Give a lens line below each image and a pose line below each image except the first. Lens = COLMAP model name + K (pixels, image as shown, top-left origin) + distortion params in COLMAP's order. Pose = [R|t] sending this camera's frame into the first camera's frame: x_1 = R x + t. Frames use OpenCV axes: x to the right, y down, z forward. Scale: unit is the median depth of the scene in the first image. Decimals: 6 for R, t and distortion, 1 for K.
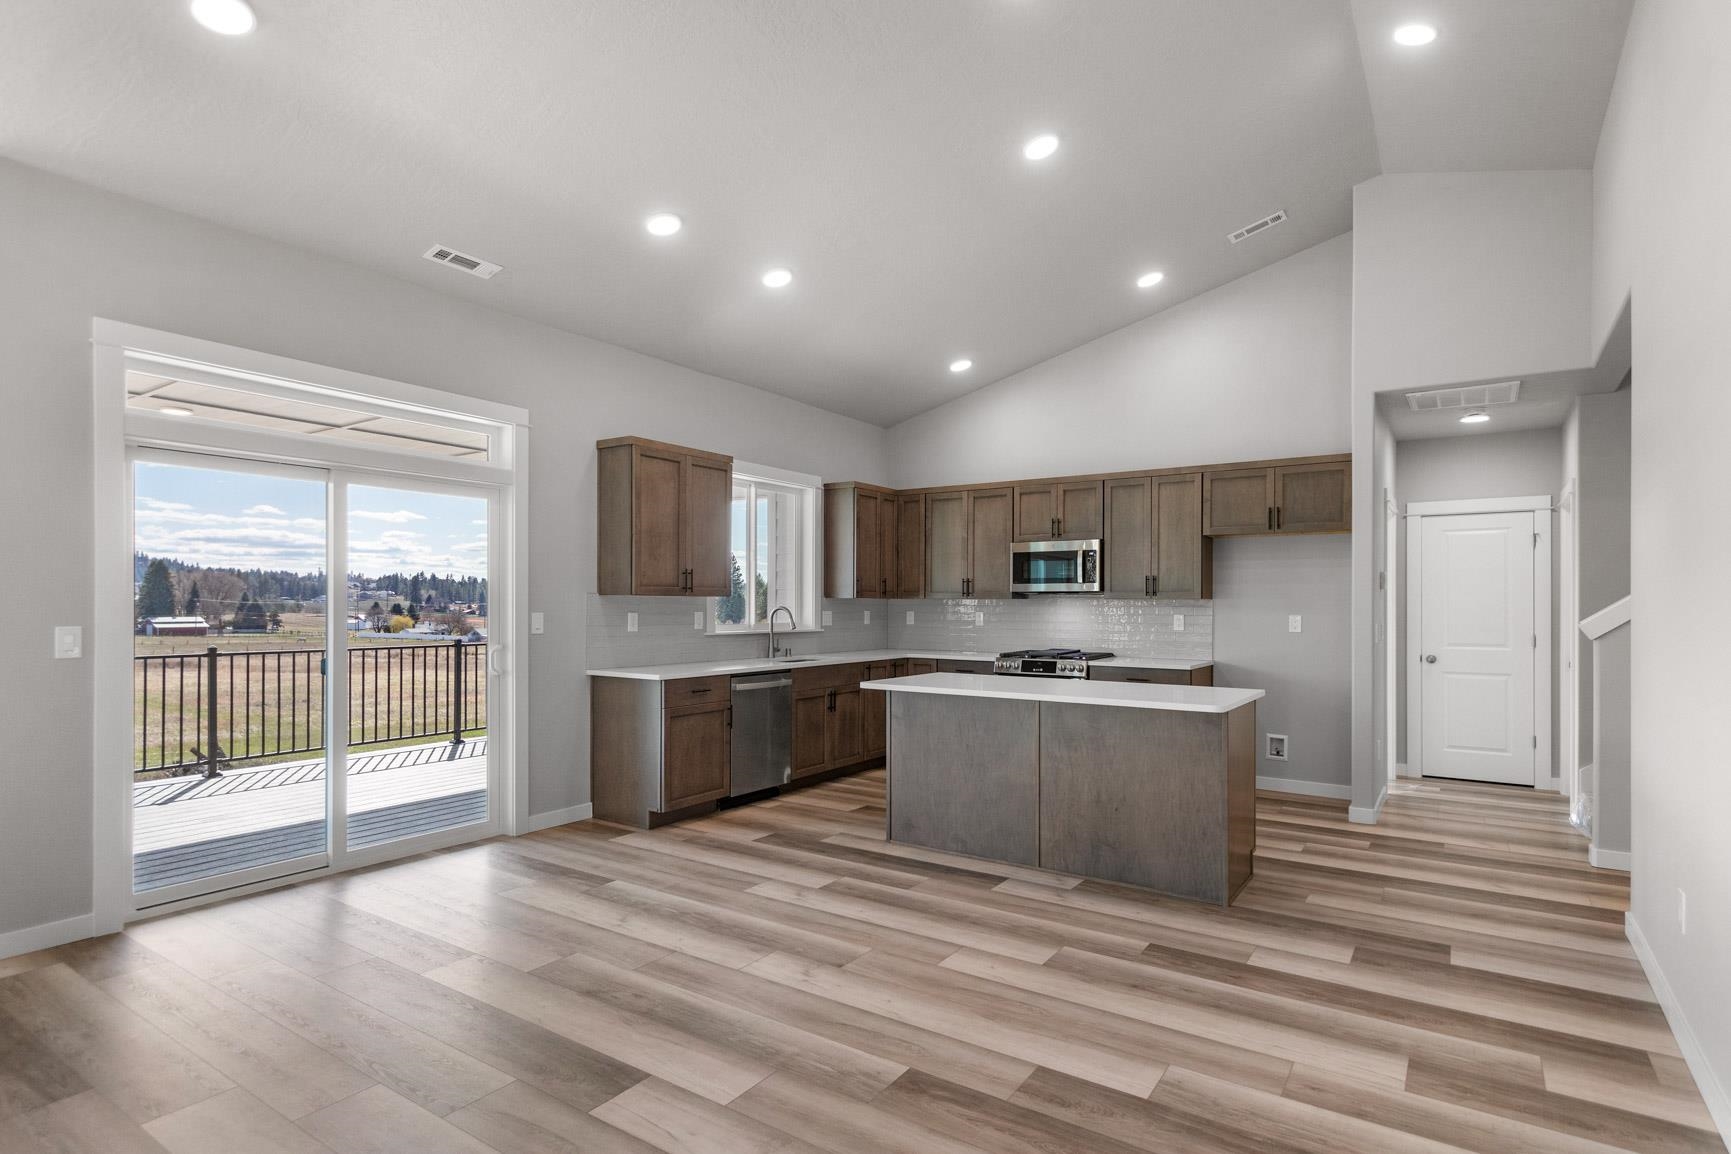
lens RADIAL K [[907.6, 0, 862.3], [0, 907.6, 611.1], [0, 0, 1]] dist [0.016169, 0.001099]
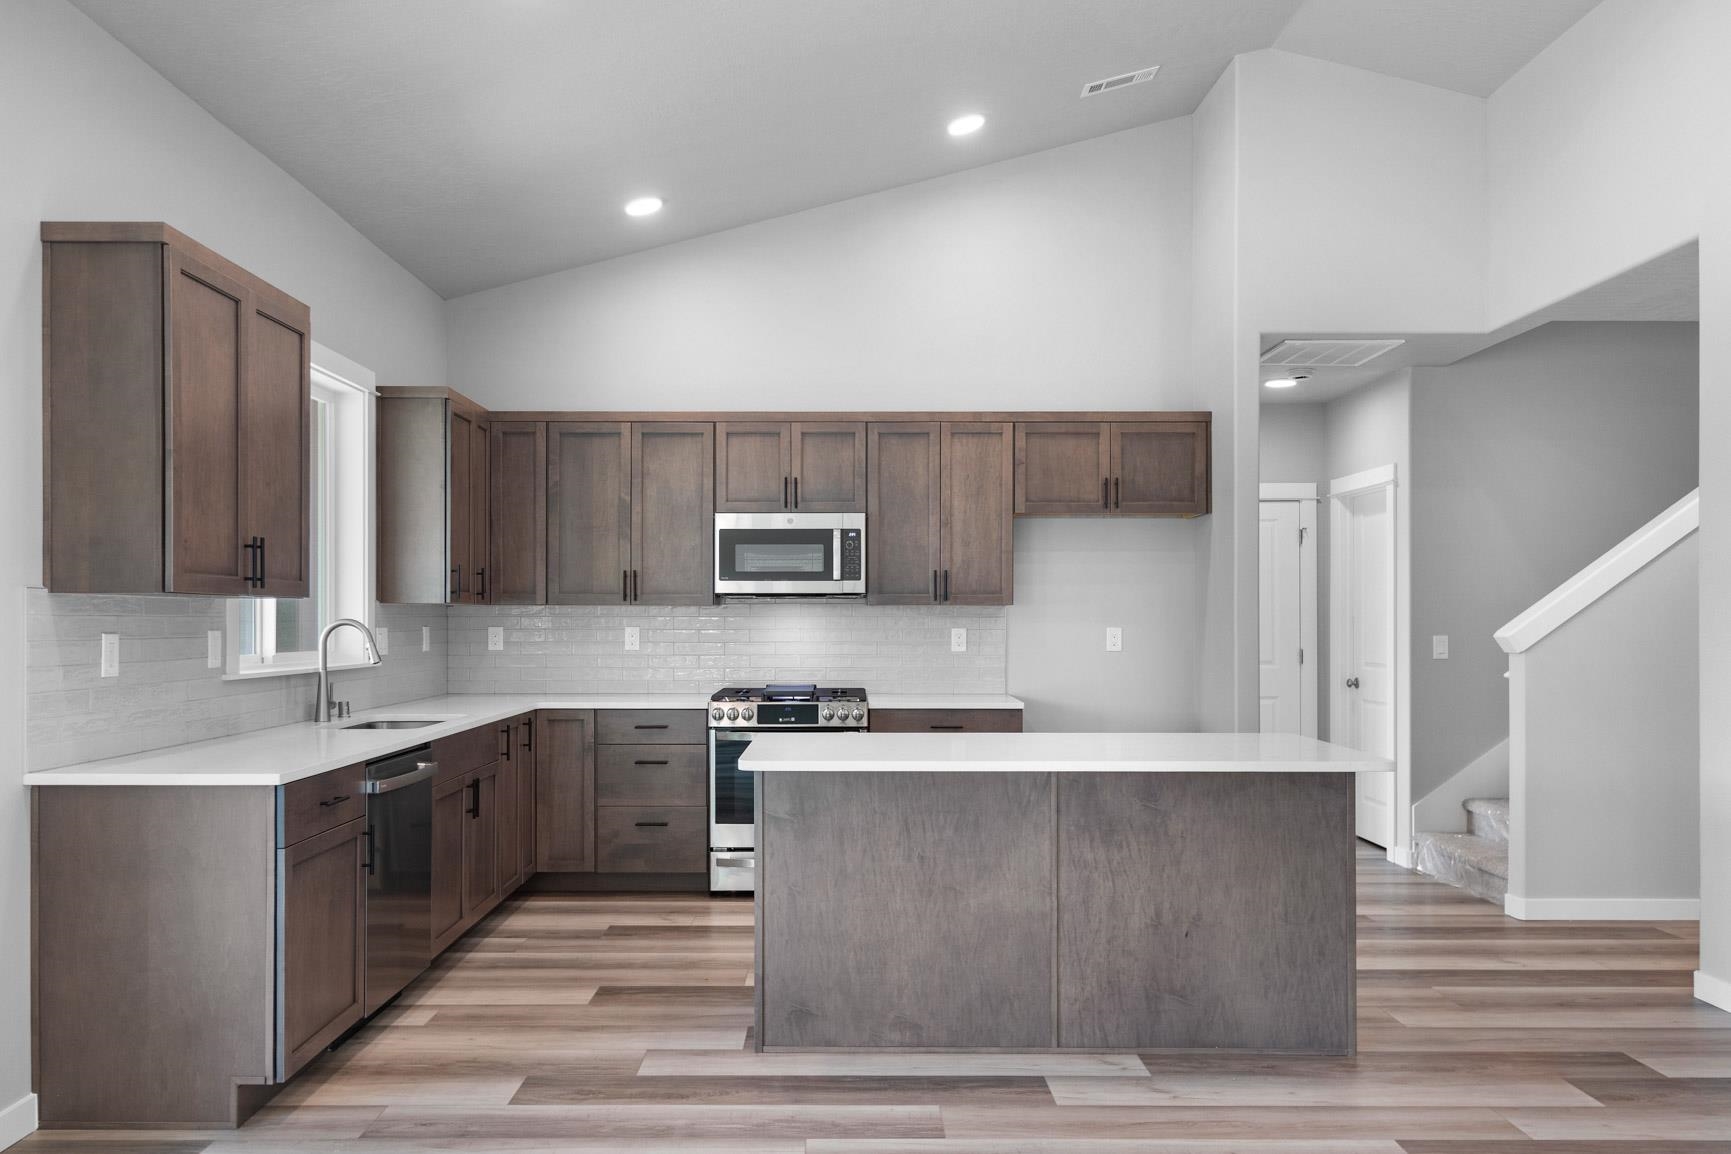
lens RADIAL K [[1299.4, 0, 857.9], [0, 1299.4, 622.3], [0, 0, 1]] dist [0.019541, -0.004595]
pose [[0.822444, -0.005710, 0.568817, -0.337517], [0.008290, 0.999964, -0.001948, 0.000723], [-0.568786, 0.006317, 0.822461, 0.304383]]
